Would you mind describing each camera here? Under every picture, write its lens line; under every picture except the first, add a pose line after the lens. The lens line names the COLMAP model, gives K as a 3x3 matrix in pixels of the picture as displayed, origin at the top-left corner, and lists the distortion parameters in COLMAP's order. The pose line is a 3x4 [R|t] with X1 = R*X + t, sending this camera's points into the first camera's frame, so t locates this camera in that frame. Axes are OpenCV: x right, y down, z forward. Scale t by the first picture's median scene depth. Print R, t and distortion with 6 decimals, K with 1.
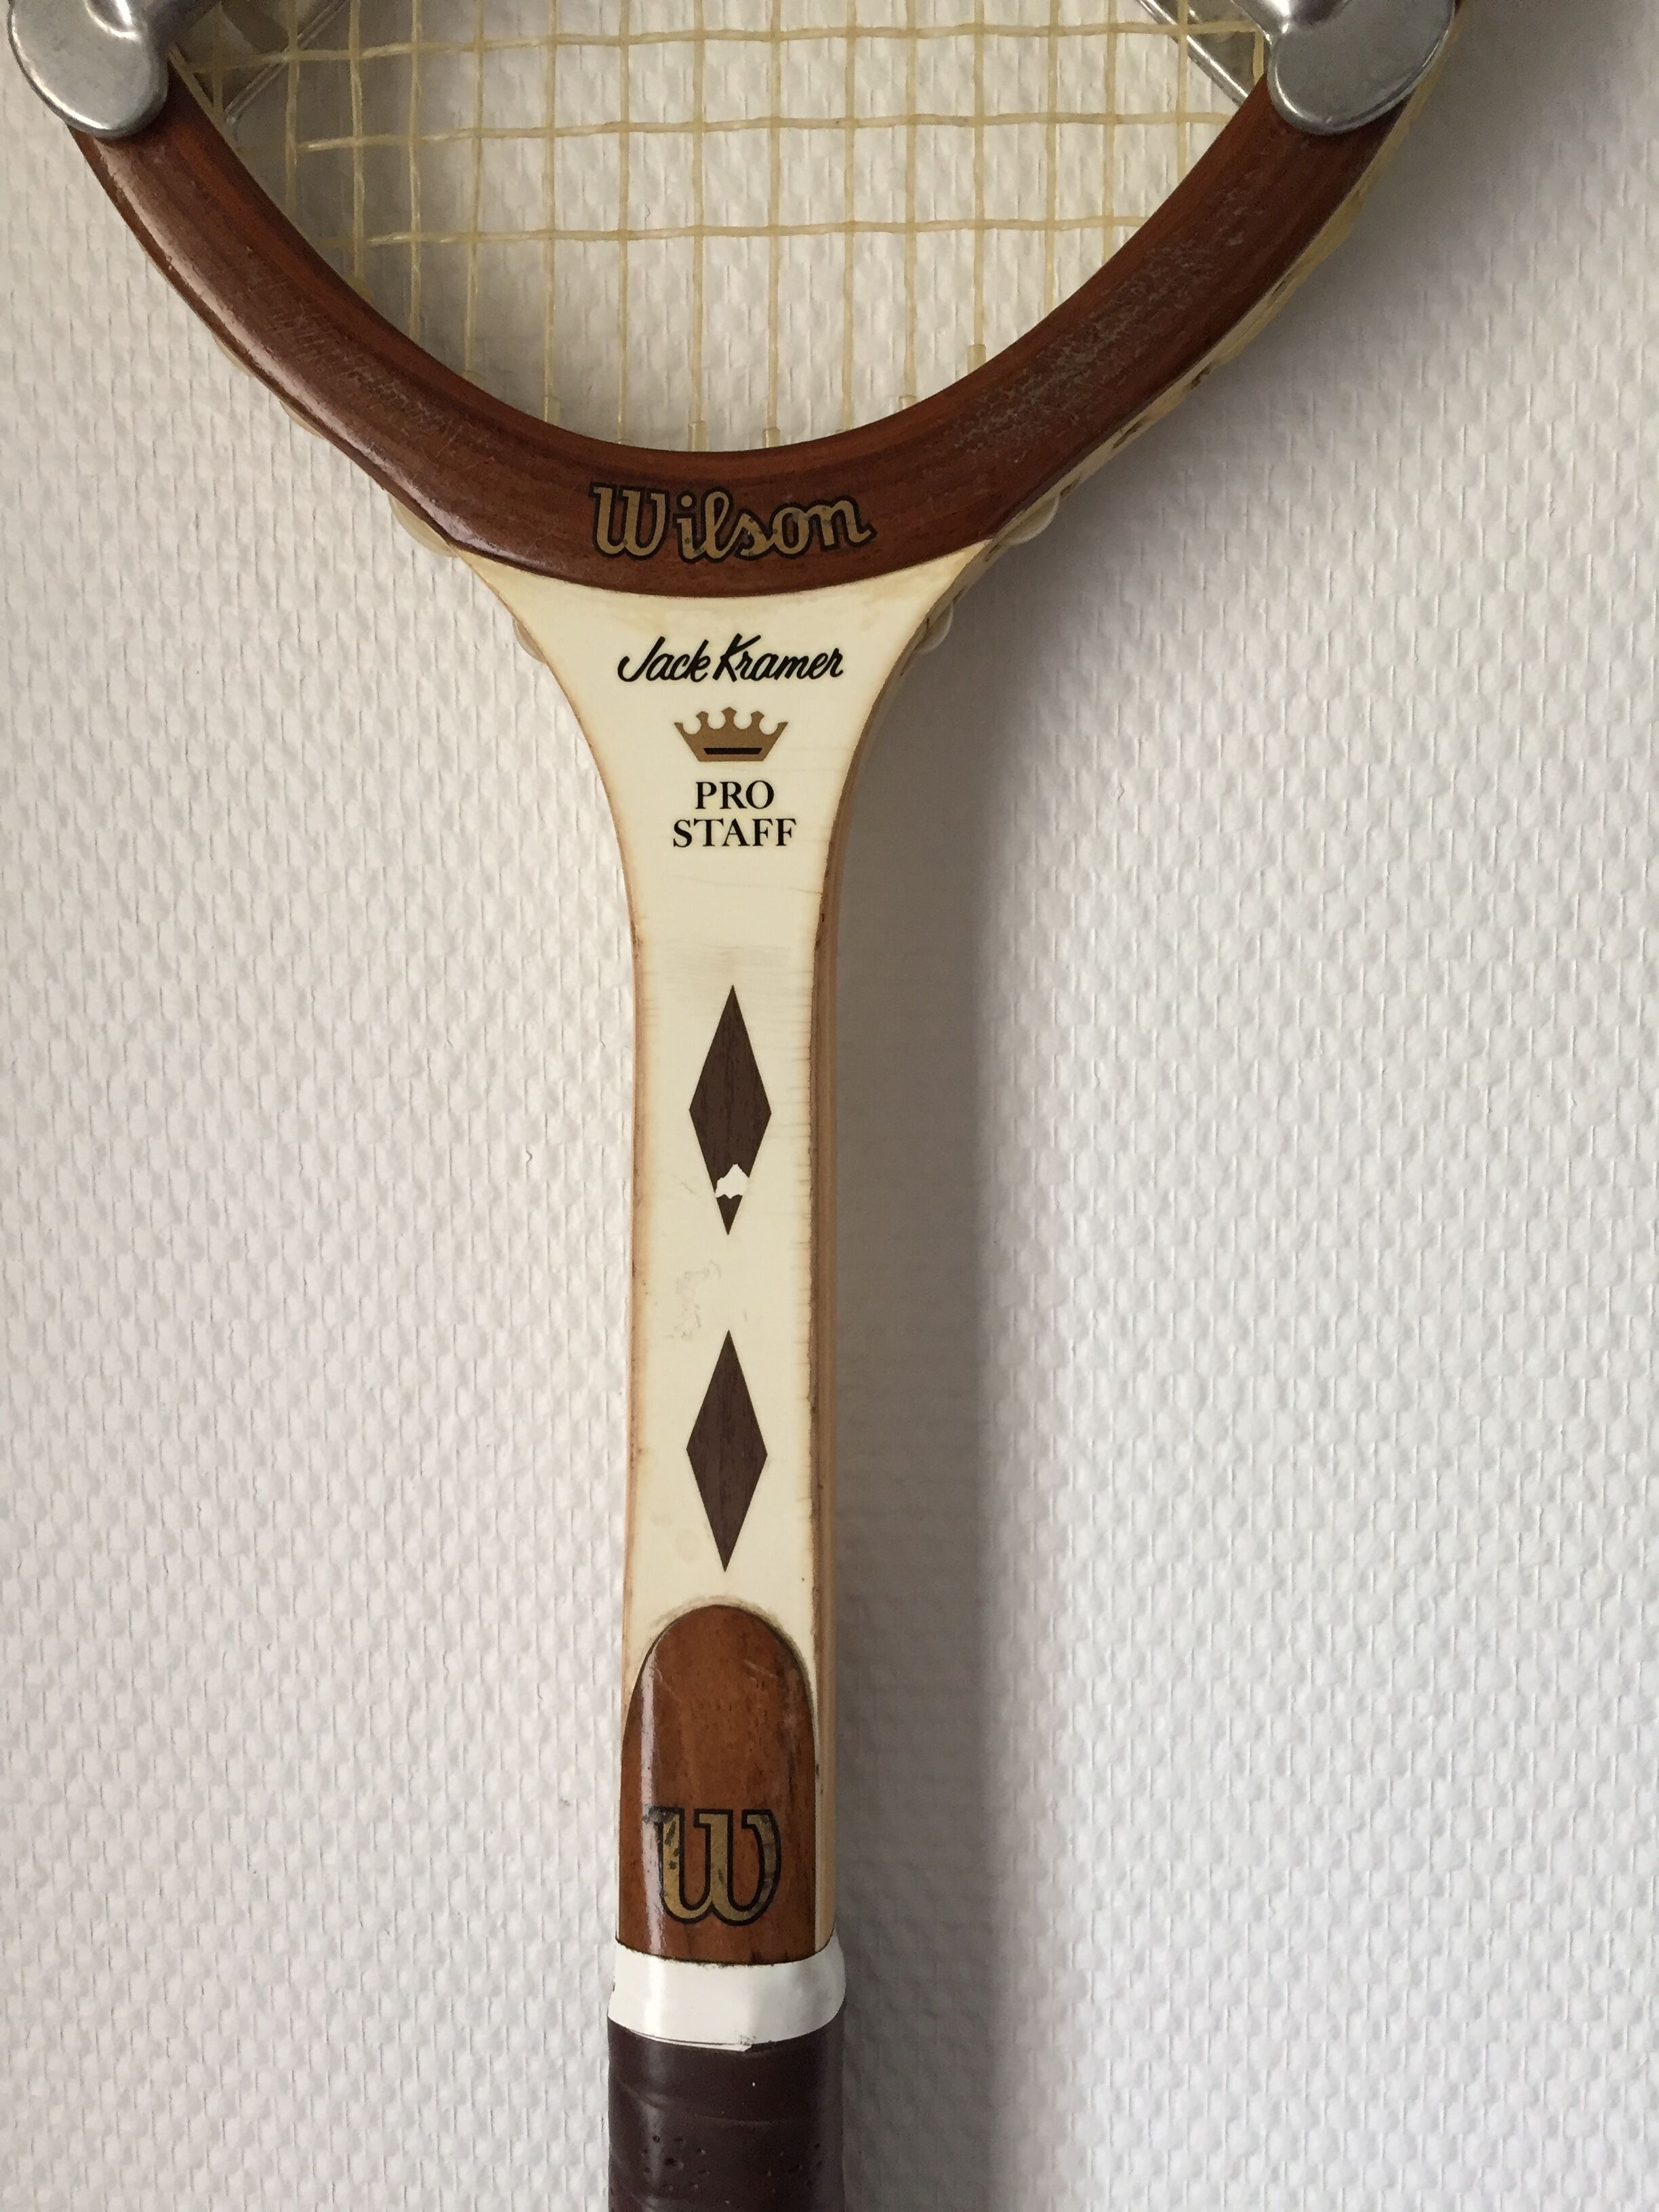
lens RADIAL K [[1860.7, 0, 818.3], [0, 1860.7, 1102.1], [0, 0, 1]] dist [0.036631, -0.085787]
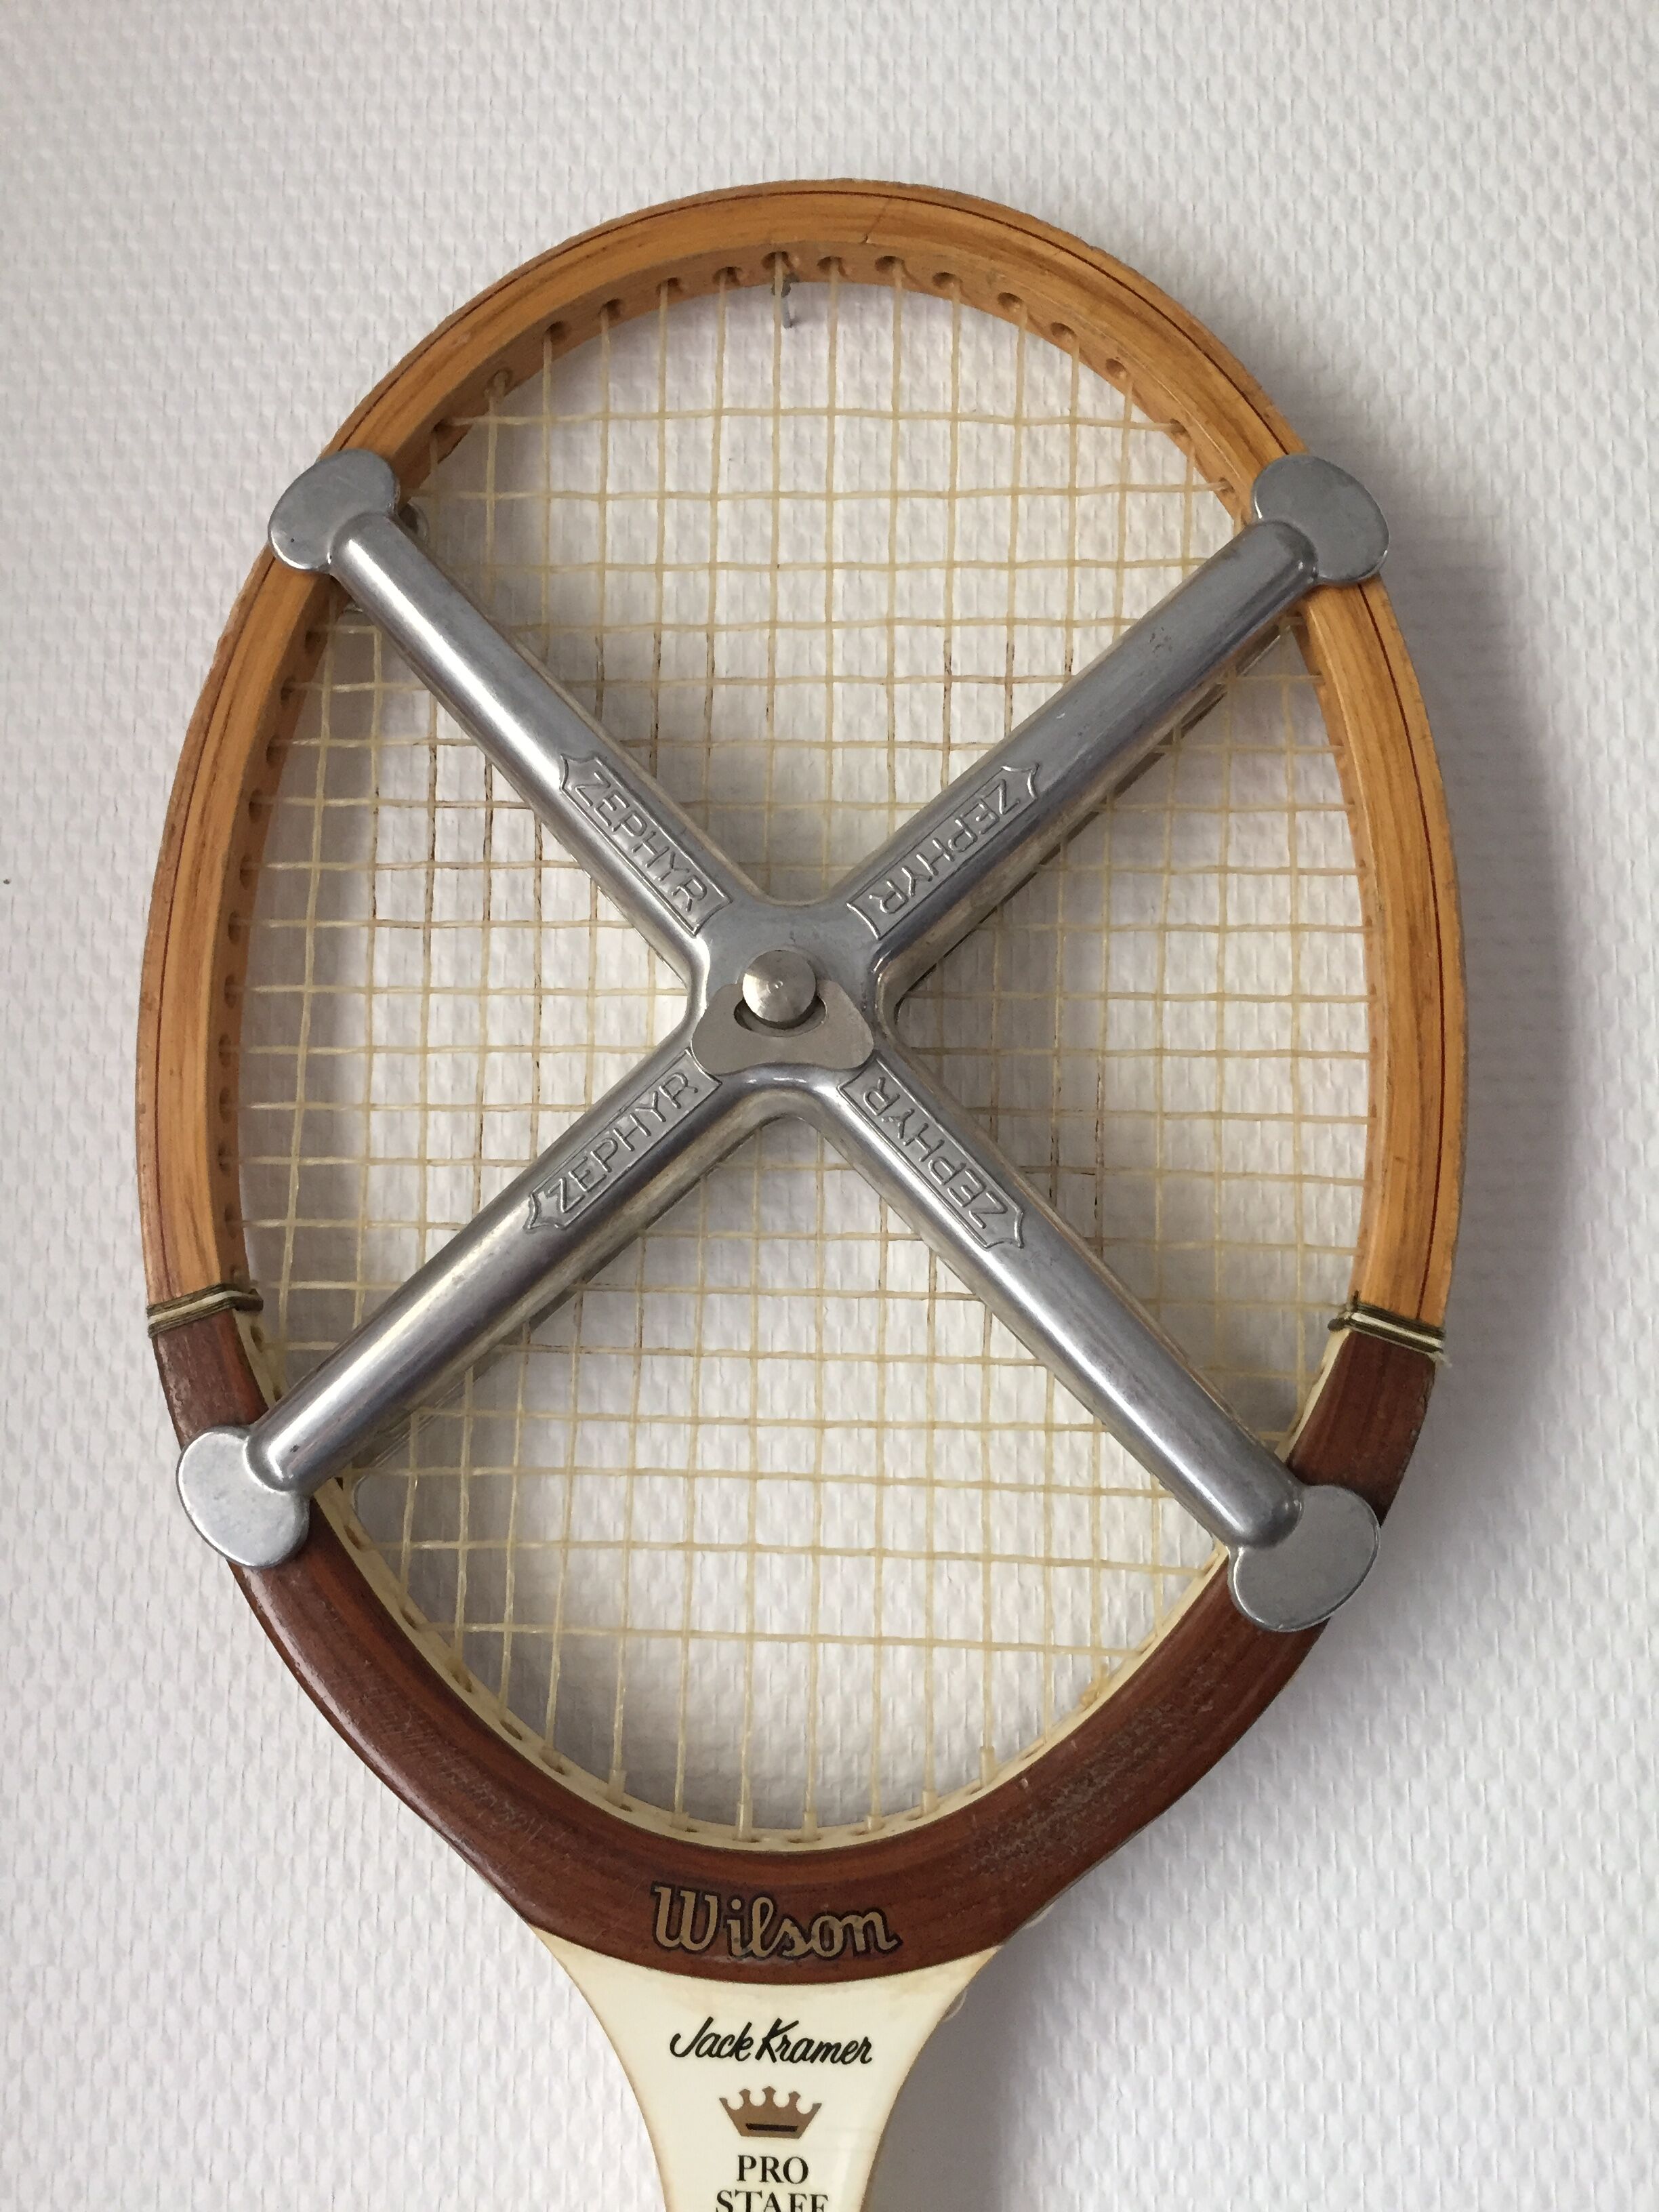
lens RADIAL K [[1860.7, 0, 811.2], [0, 1860.7, 1098.8], [0, 0, 1]] dist [0.036631, -0.085787]
pose [[0.999878, 0.013015, 0.008609, -0.037896], [-0.010583, 0.971008, -0.238811, -0.490368], [-0.011467, 0.238691, 0.971028, -0.214526]]
